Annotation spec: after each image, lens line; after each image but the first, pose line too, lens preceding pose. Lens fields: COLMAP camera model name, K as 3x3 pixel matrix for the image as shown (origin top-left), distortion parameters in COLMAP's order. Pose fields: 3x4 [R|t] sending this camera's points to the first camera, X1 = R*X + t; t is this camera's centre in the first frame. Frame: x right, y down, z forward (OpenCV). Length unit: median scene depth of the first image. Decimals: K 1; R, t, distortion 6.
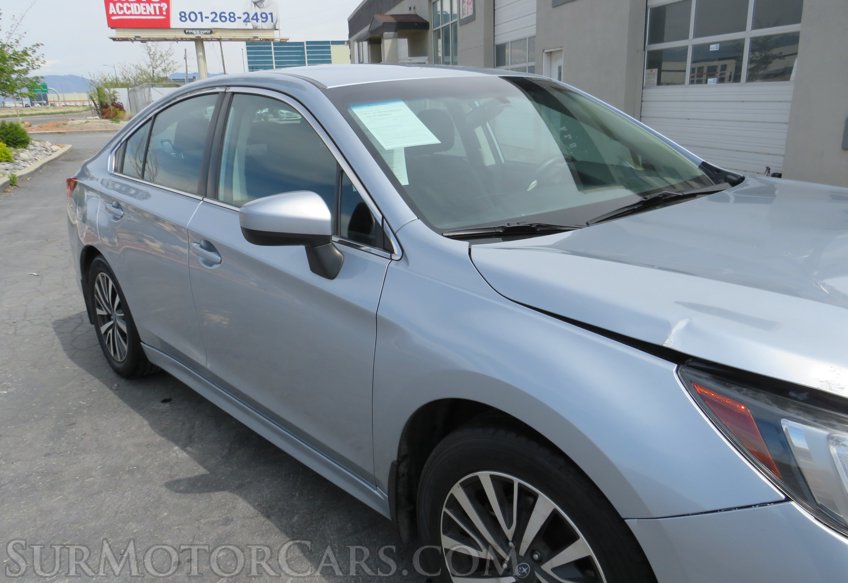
lens RADIAL K [[680.9, 0, 421.8], [0, 680.9, 291.0], [0, 0, 1]] dist [0.059564, -0.021827]
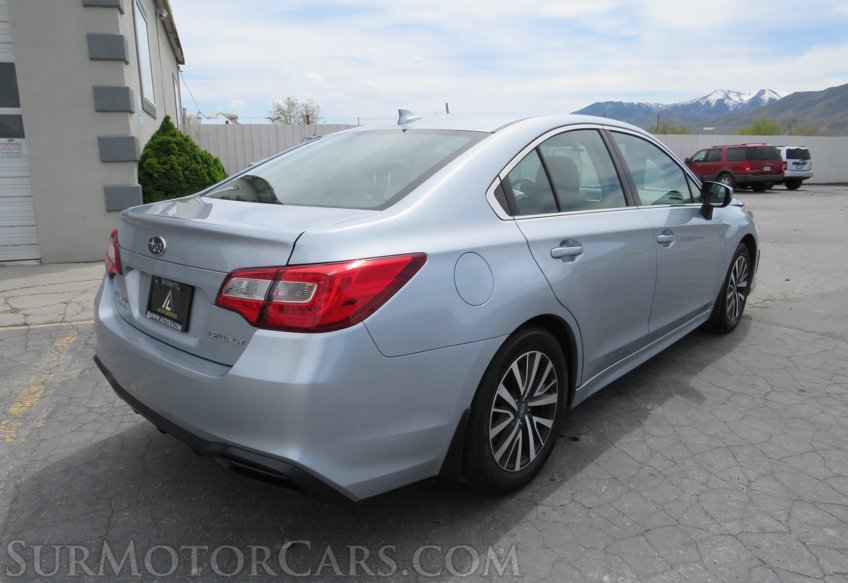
lens RADIAL K [[601.0, 0, 416.8], [0, 601.0, 289.8], [0, 0, 1]] dist [-0.033945, 0.018679]
pose [[-0.111770, -0.176275, 0.977975, -0.474817], [0.289186, 0.935778, 0.201719, -0.113302], [-0.950725, 0.305363, -0.053616, 0.502898]]
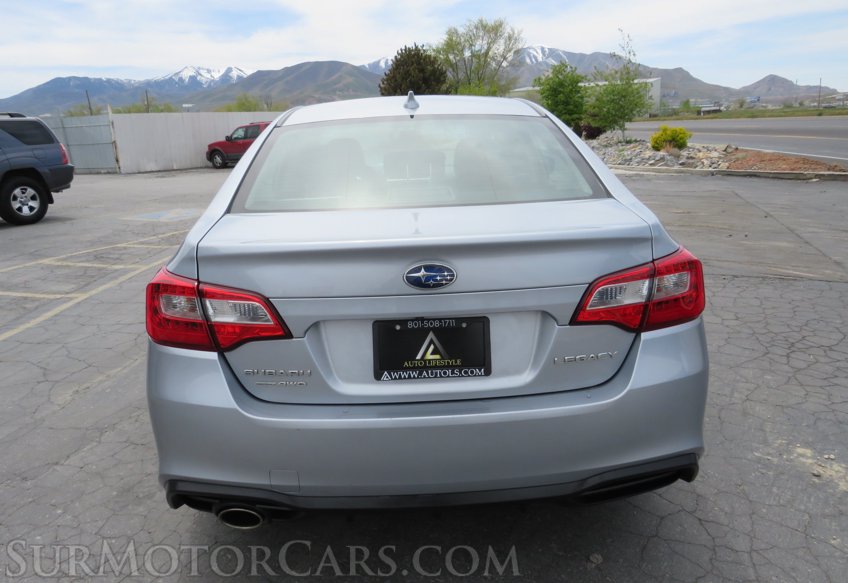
lens RADIAL K [[638.6, 0, 415.9], [0, 638.6, 283.7], [0, 0, 1]] dist [-0.038372, 0.001170]
pose [[-0.780620, -0.084930, 0.619209, -0.328192], [0.240246, 0.873833, 0.422726, -0.199447], [-0.576987, 0.478751, -0.661728, 0.734647]]
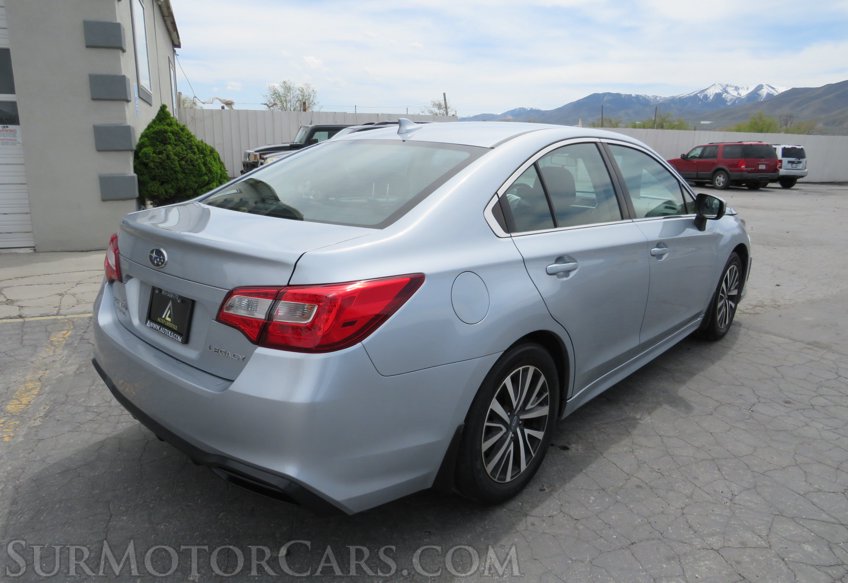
lens RADIAL K [[601.0, 0, 416.8], [0, 601.0, 291.3], [0, 0, 1]] dist [-0.033945, 0.018679]
pose [[-0.118810, -0.201271, 0.972304, -0.476754], [0.267706, 0.936483, 0.226568, -0.126880], [-0.956147, 0.287210, -0.057382, 0.500991]]
